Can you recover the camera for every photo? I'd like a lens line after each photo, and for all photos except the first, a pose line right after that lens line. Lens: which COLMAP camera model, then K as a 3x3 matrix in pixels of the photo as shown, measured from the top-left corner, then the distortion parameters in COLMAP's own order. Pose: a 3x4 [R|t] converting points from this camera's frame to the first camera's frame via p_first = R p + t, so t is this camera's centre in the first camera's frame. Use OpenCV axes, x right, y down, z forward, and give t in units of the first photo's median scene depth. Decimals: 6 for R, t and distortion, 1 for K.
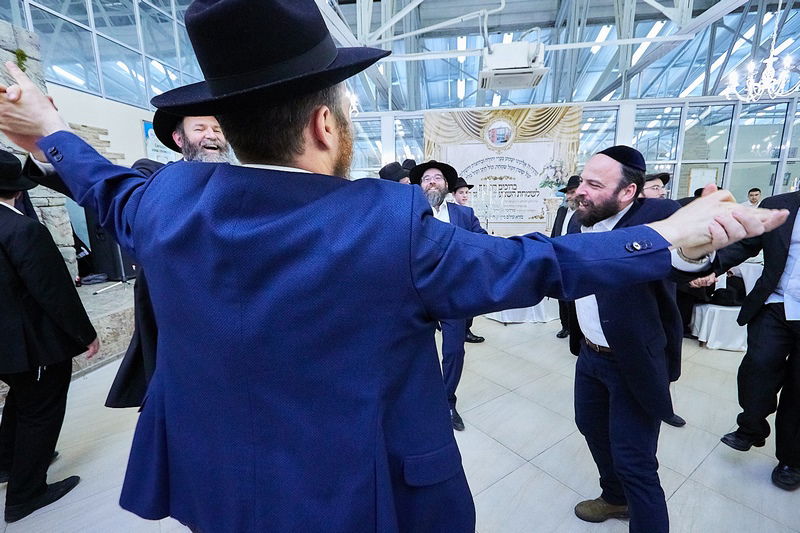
lens RADIAL K [[359.8, 0, 406.7], [0, 359.8, 273.8], [0, 0, 1]] dist [-0.000103, -0.001987]
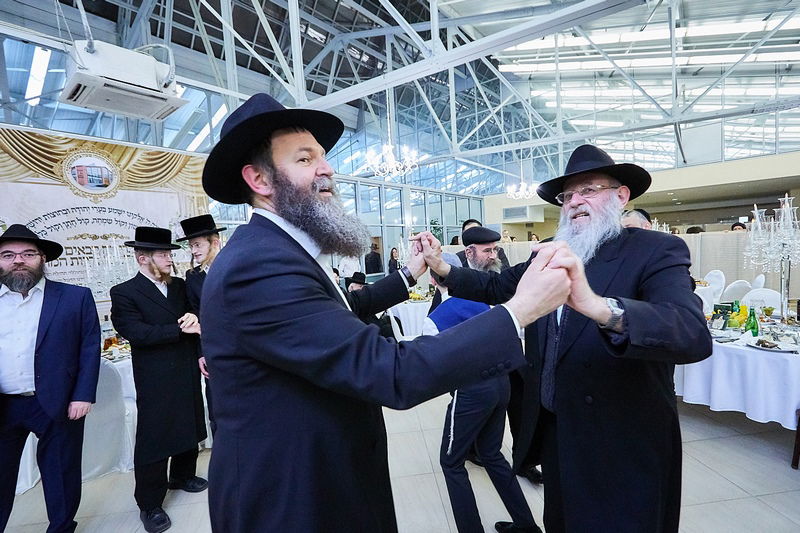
lens RADIAL K [[359.8, 0, 415.7], [0, 359.8, 274.9], [0, 0, 1]] dist [-0.000103, -0.001987]
pose [[0.483811, -0.088690, 0.870667, -0.056401], [0.227749, 0.973334, -0.027407, -0.040407], [-0.845019, 0.211553, 0.491109, 0.172550]]
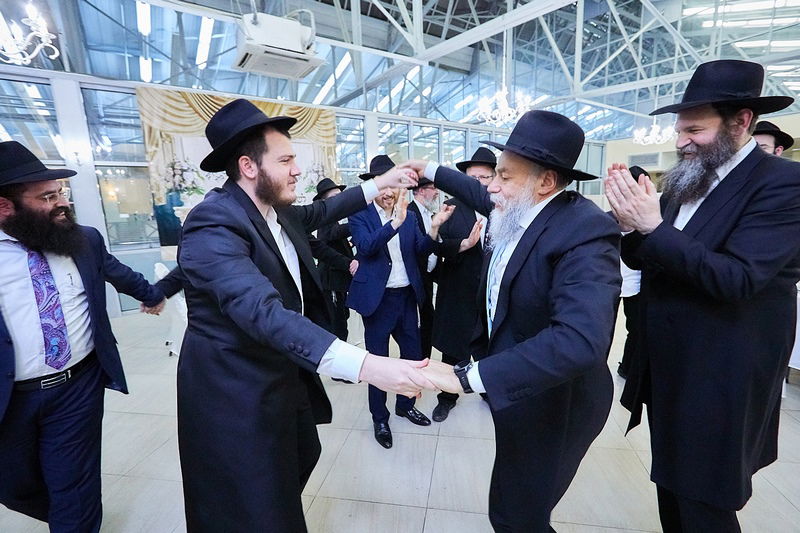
lens RADIAL K [[359.8, 0, 421.1], [0, 359.8, 269.0], [0, 0, 1]] dist [-0.000103, -0.001987]
pose [[0.703390, -0.147094, 0.695418, -0.091560], [0.168254, 0.985005, 0.038164, -0.031737], [-0.690604, 0.090163, 0.717591, 0.150138]]
